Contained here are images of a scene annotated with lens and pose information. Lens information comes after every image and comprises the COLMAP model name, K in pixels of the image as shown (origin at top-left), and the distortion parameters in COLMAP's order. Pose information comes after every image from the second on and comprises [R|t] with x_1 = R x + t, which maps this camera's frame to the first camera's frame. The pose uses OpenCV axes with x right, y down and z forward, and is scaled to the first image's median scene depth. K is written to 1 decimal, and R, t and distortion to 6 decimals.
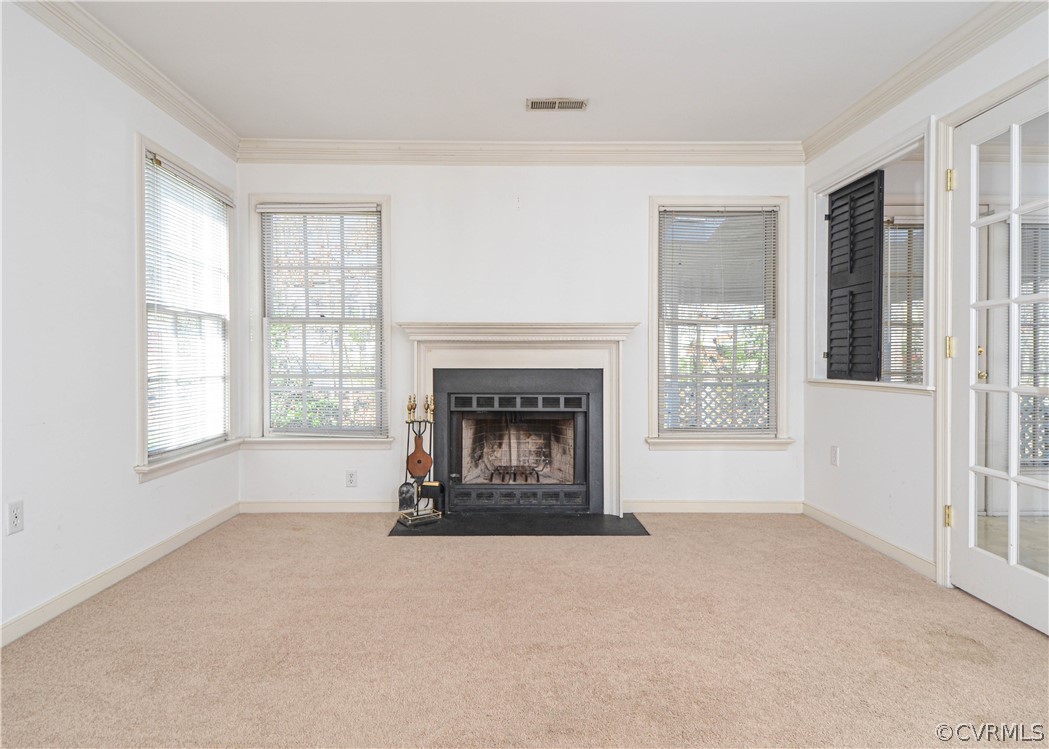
lens RADIAL K [[554.3, 0, 516.1], [0, 554.3, 355.7], [0, 0, 1]] dist [0.036905, -0.006718]
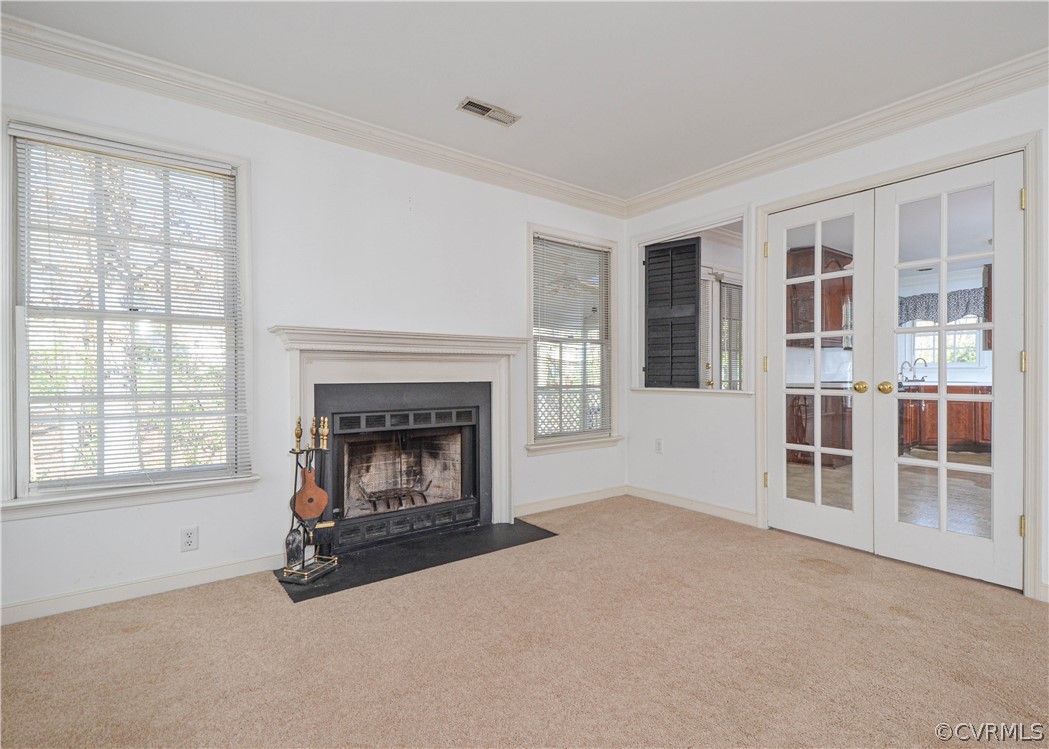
lens RADIAL K [[510.8, 0, 544.7], [0, 510.8, 365.6], [0, 0, 1]] dist [0.041130, -0.001429]
pose [[0.800088, 0.007458, 0.599836, -0.337938], [-0.004406, 0.999969, -0.006557, -0.000535], [-0.599867, 0.002603, 0.800096, 0.189037]]
